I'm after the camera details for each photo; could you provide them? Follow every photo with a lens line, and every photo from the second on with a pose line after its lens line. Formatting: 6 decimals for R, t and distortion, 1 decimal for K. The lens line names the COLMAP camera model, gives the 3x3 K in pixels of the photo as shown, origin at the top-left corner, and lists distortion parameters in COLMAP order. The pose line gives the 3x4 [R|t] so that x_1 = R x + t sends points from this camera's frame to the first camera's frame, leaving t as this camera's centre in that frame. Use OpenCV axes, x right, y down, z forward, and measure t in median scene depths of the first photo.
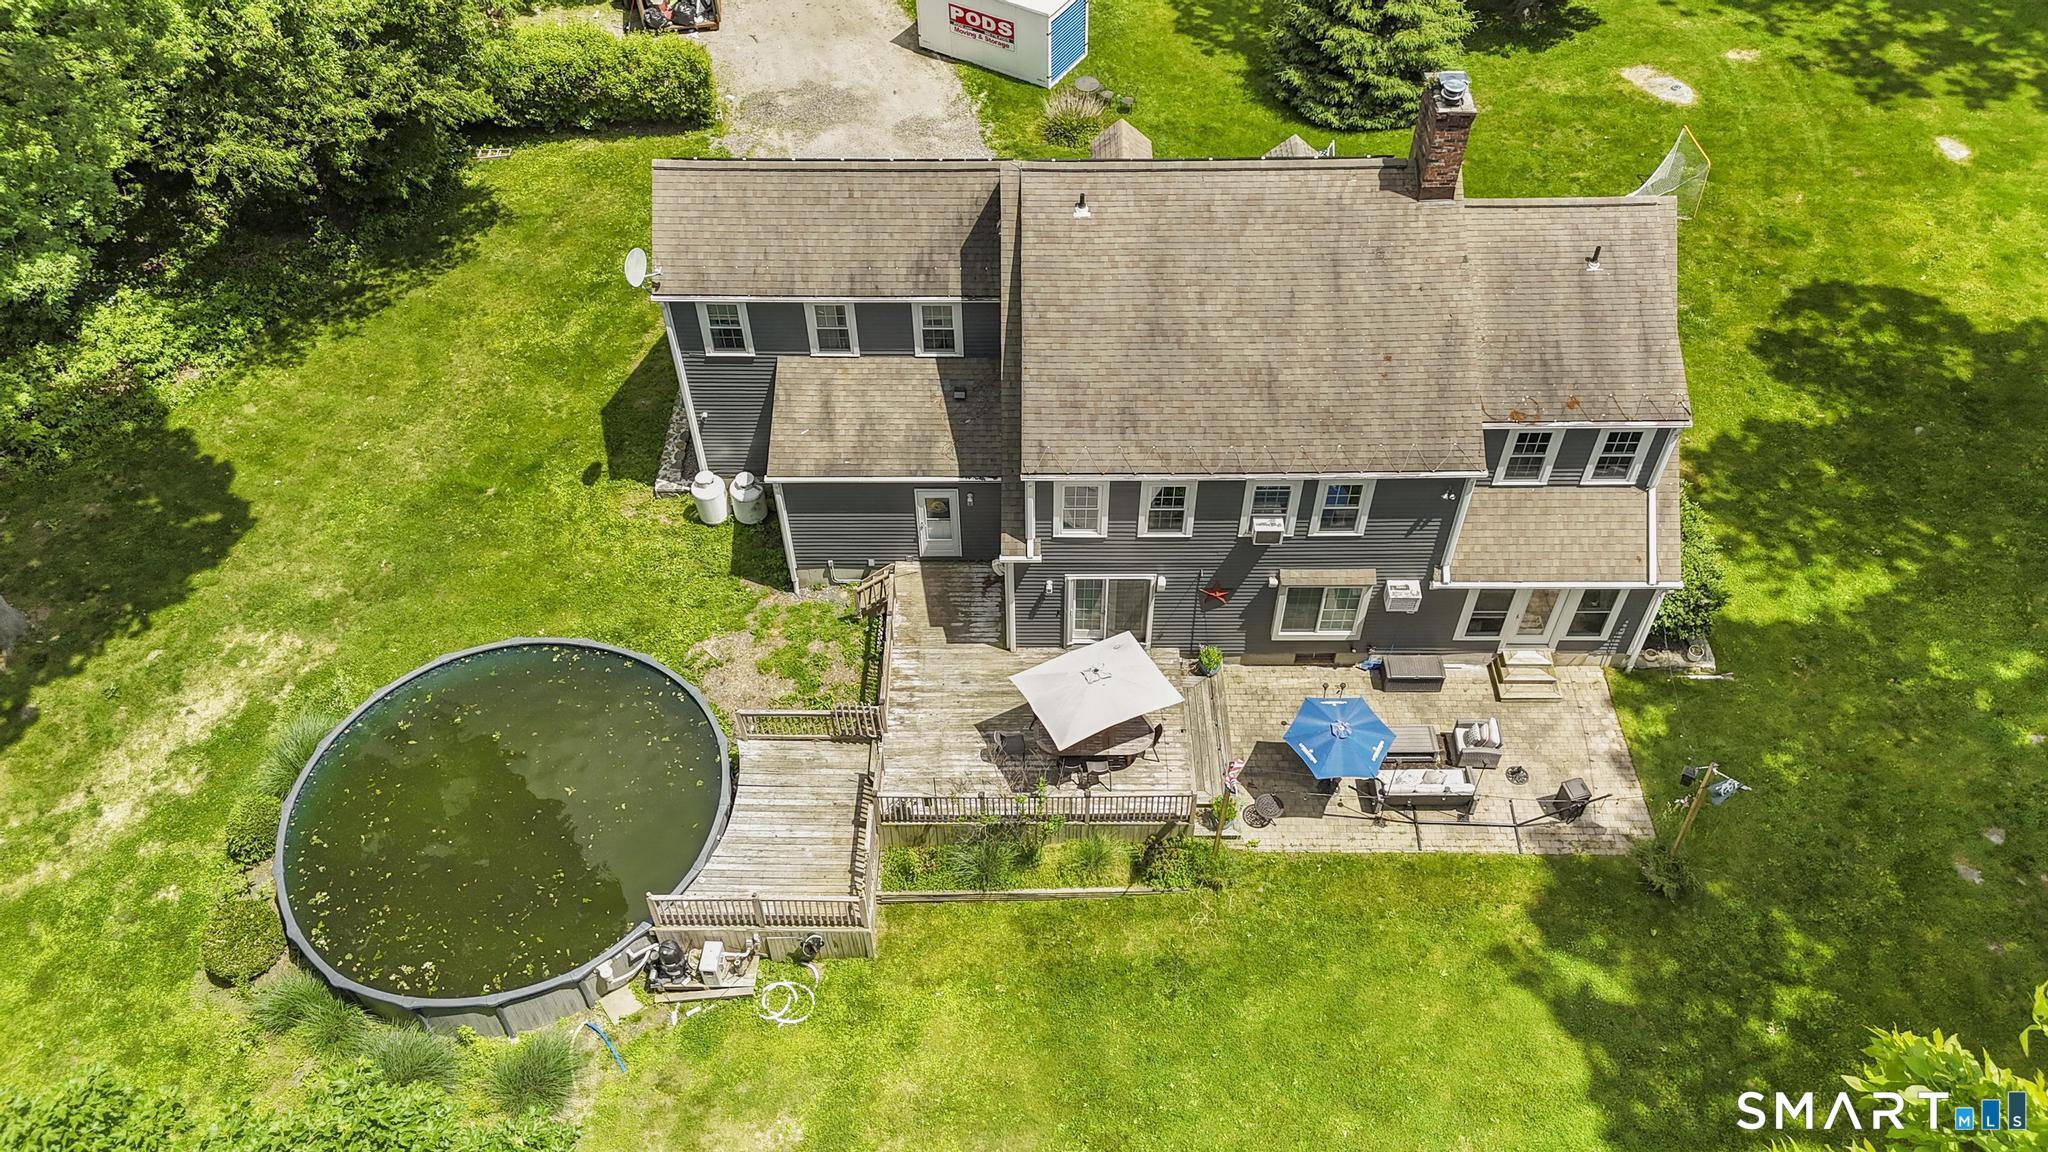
lens RADIAL K [[1521.1, 0, 1015.5], [0, 1521.1, 554.9], [0, 0, 1]] dist [0.077586, -0.073828]
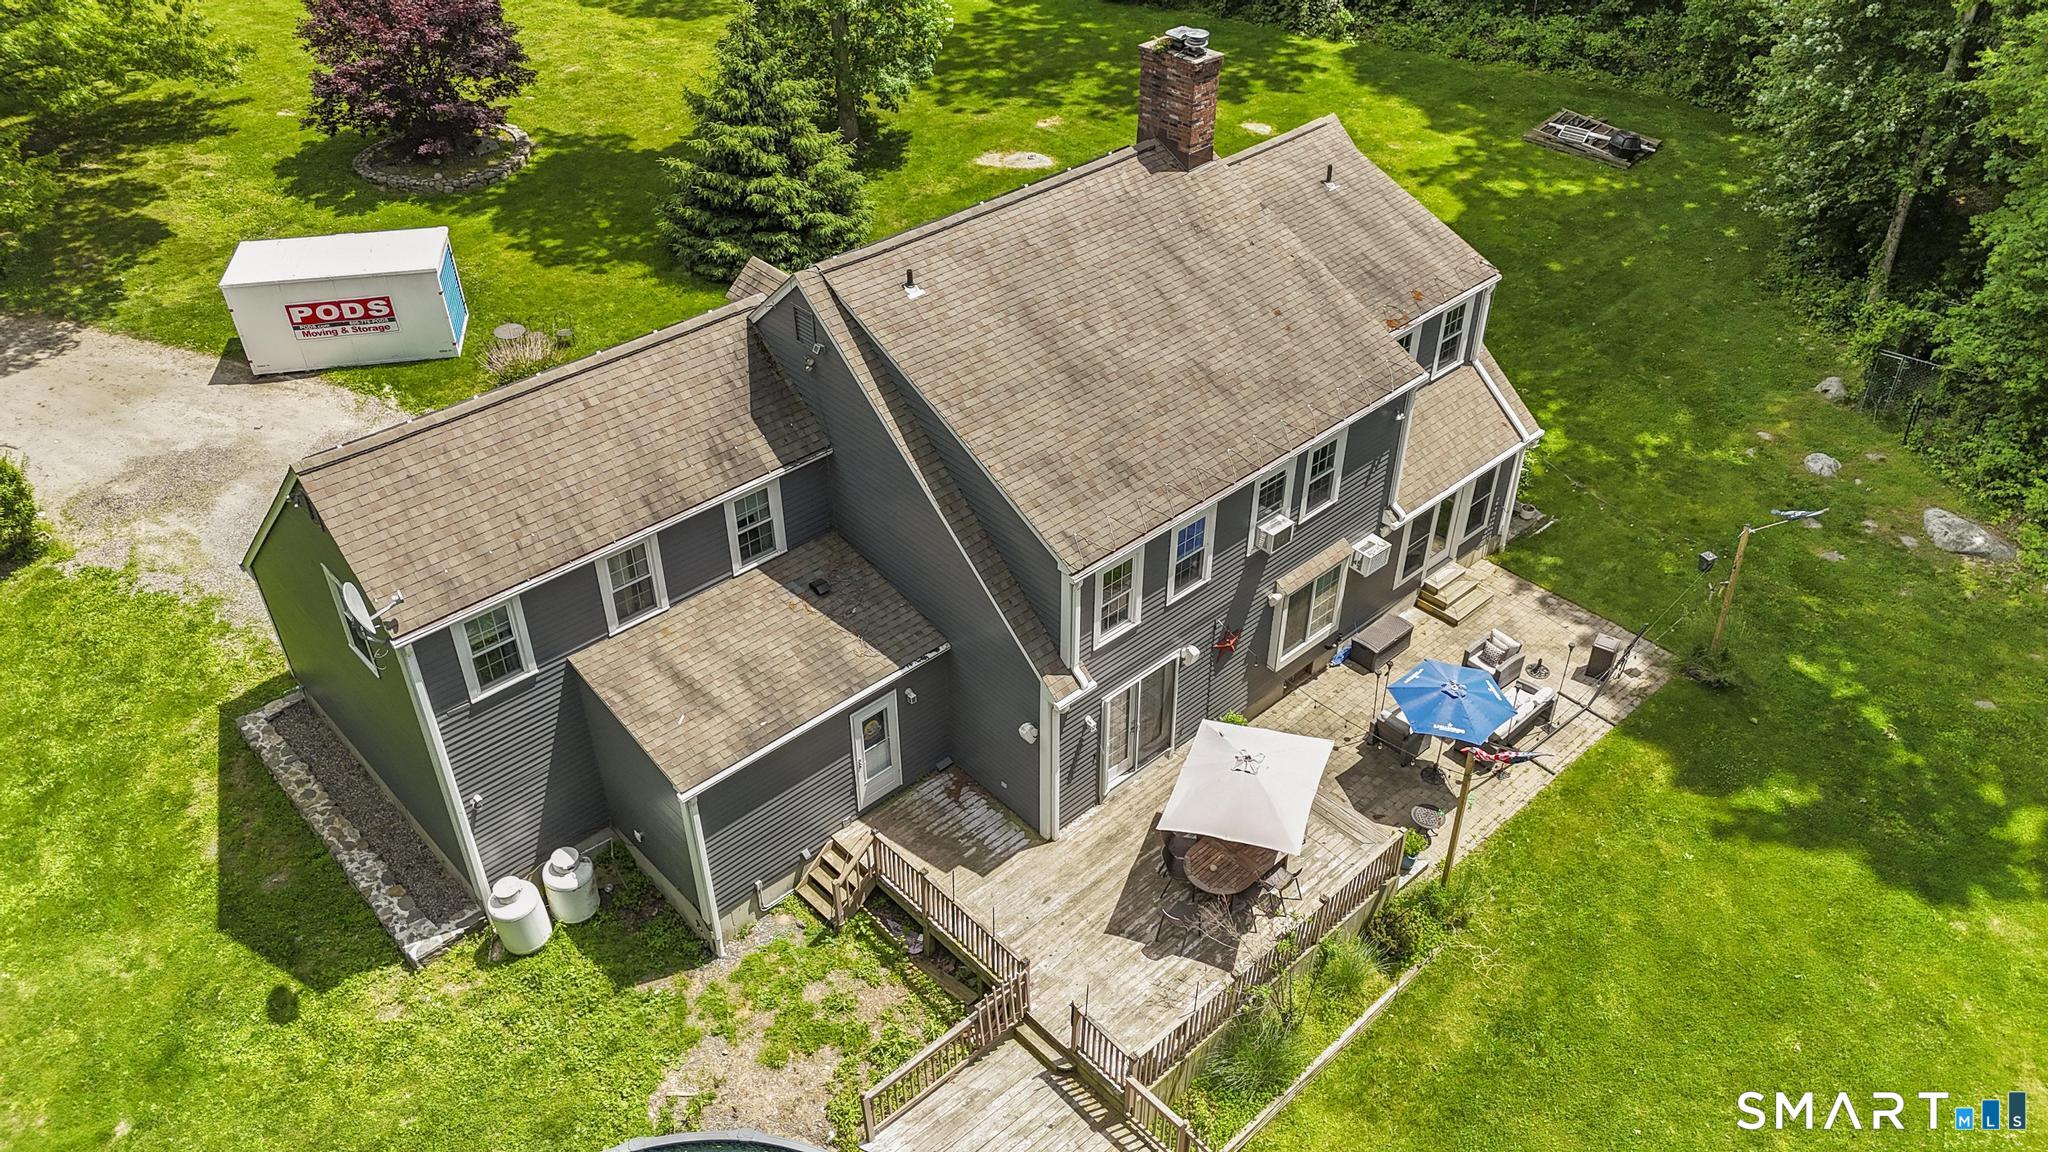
lens RADIAL K [[1521.1, 0, 1015.5], [0, 1521.1, 554.9], [0, 0, 1]] dist [0.077586, -0.073828]
pose [[0.734185, -0.399713, 0.548818, -0.379536], [0.504115, 0.862395, -0.046288, -0.035451], [-0.454796, 0.310652, 0.834659, 0.310873]]
